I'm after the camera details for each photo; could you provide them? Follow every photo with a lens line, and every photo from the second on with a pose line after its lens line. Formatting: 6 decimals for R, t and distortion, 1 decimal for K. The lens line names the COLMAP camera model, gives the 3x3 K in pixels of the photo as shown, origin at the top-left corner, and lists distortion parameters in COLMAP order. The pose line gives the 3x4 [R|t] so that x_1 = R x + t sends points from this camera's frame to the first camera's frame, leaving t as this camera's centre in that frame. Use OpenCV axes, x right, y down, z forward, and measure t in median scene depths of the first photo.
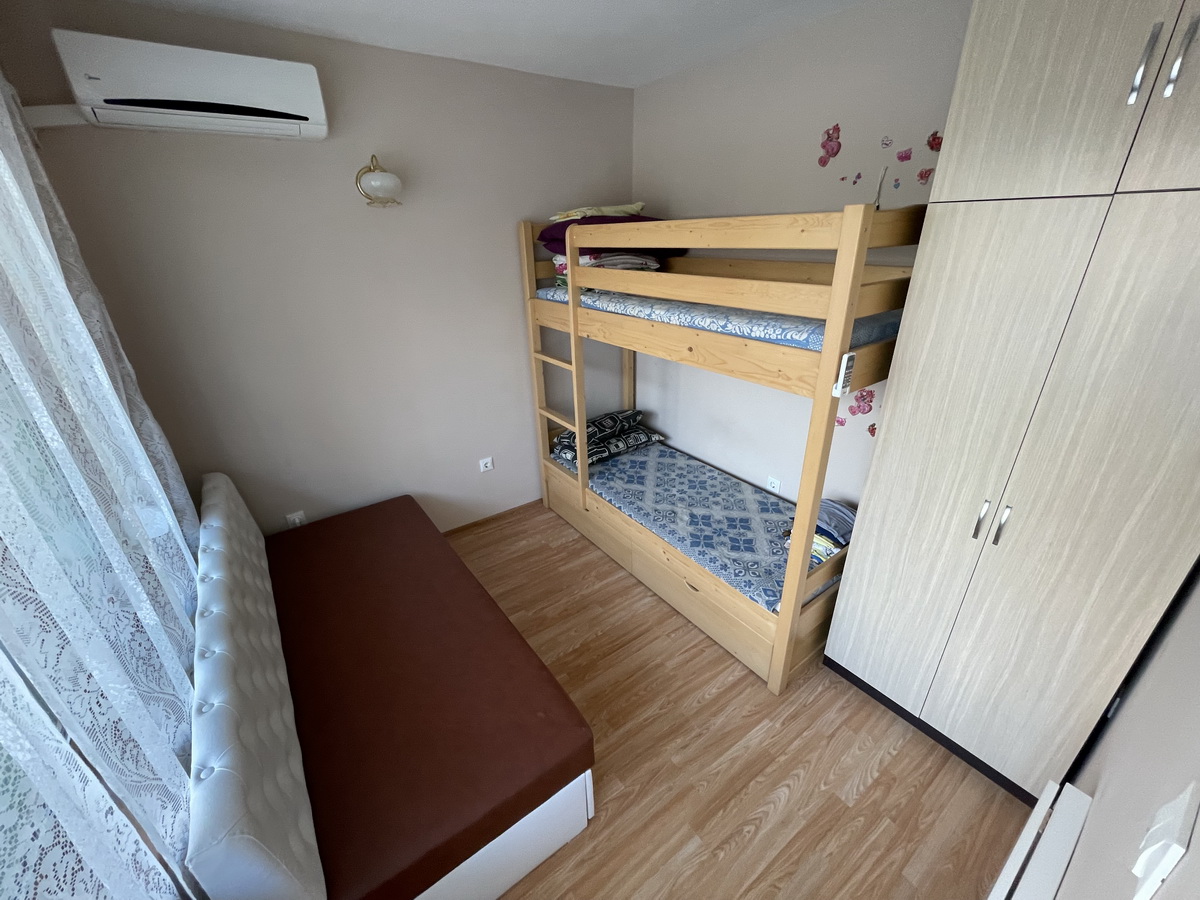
lens RADIAL K [[485.5, 0, 599.9], [0, 485.5, 449.9], [0, 0, 1]] dist [-0.003778, 0.000075]
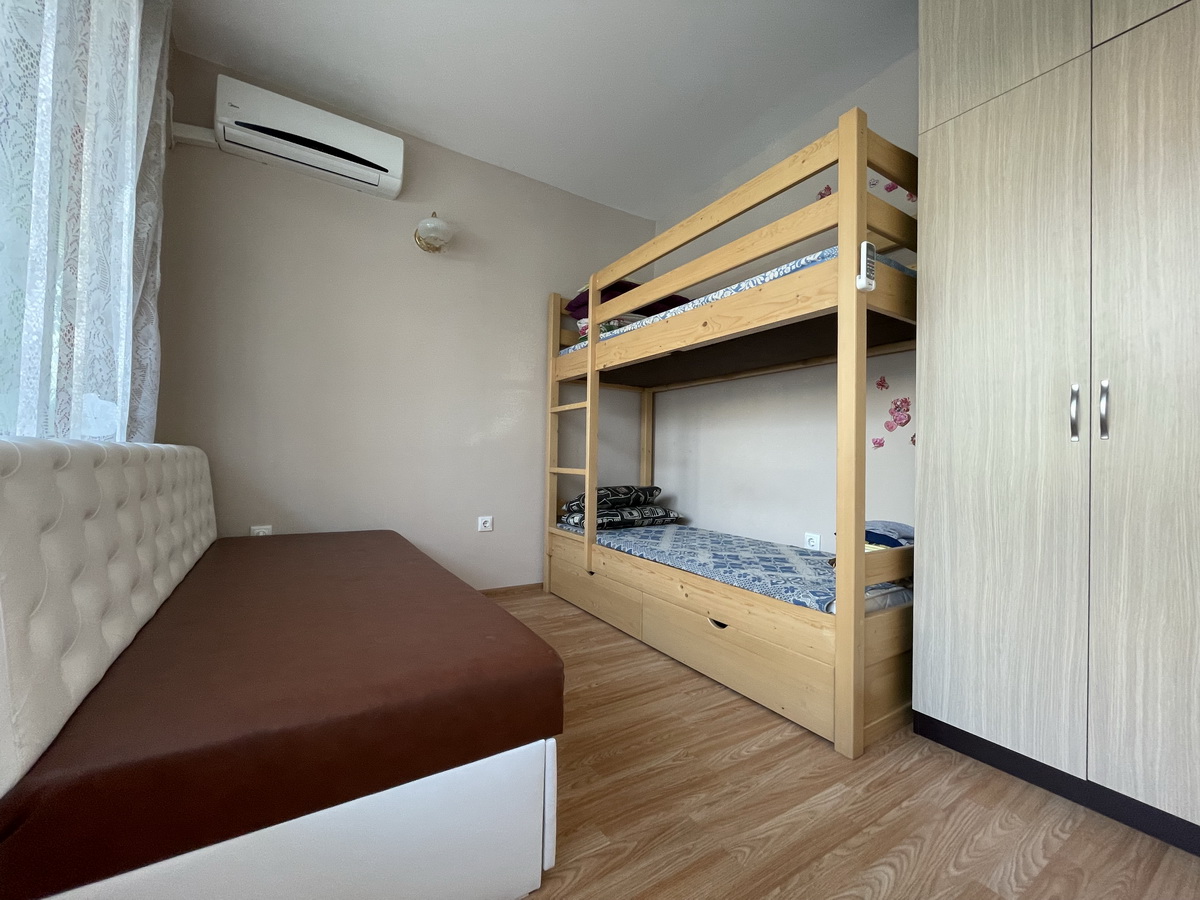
lens RADIAL K [[485.5, 0, 599.6], [0, 485.5, 449.1], [0, 0, 1]] dist [-0.003778, 0.000075]
pose [[0.997069, 0.044665, -0.062116, 0.044493], [-0.067216, 0.899196, -0.432353, 0.440110], [0.036543, 0.435261, 0.899562, 0.208532]]
